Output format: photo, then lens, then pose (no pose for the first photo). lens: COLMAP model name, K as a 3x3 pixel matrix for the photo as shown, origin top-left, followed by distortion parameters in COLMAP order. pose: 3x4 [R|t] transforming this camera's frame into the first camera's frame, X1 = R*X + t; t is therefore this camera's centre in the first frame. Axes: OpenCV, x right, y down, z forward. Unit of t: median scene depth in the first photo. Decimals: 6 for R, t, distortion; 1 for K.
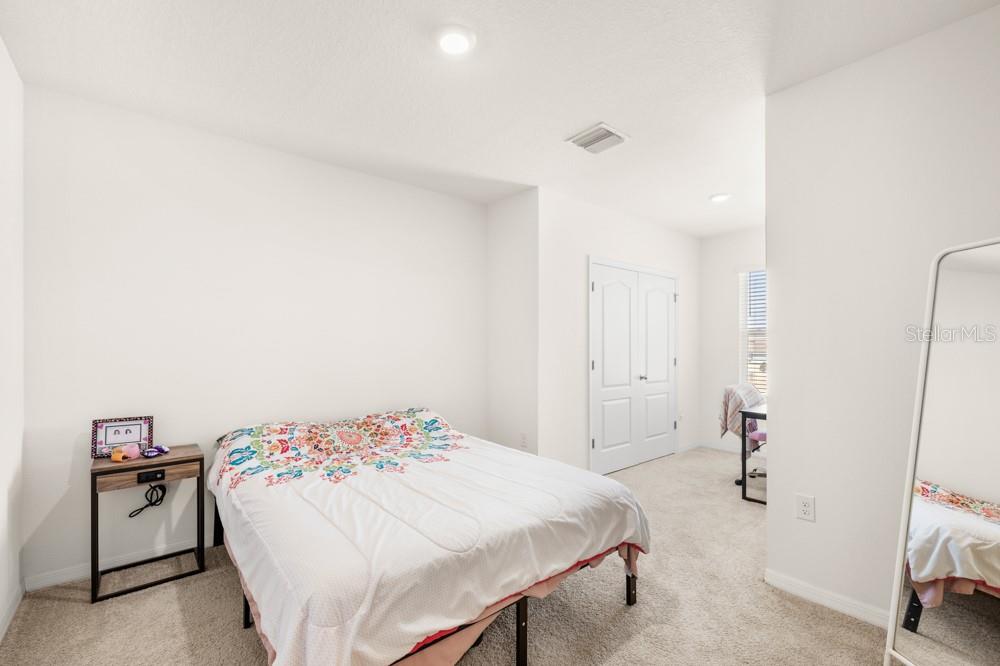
lens RADIAL K [[429.0, 0, 499.4], [0, 429.0, 346.6], [0, 0, 1]] dist [0.003110, 0.000105]
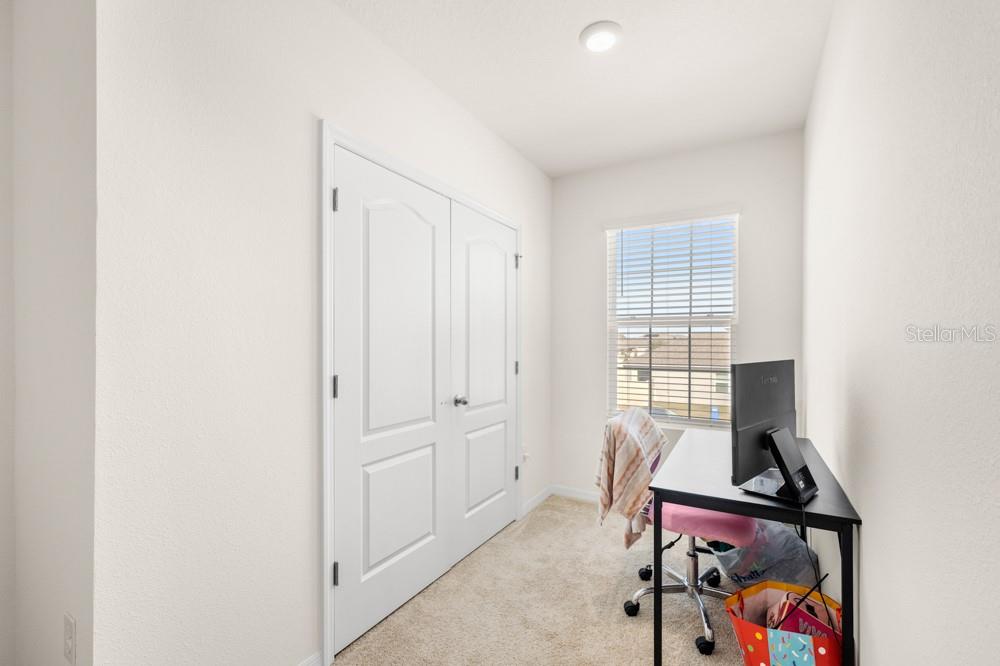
lens RADIAL K [[429.0, 0, 499.9], [0, 429.0, 340.2], [0, 0, 1]] dist [0.003110, 0.000105]
pose [[0.940169, 0.002114, 0.340703, 0.206395], [-0.000070, 0.999982, -0.006013, 0.000420], [-0.340709, 0.005630, 0.940152, 0.501332]]
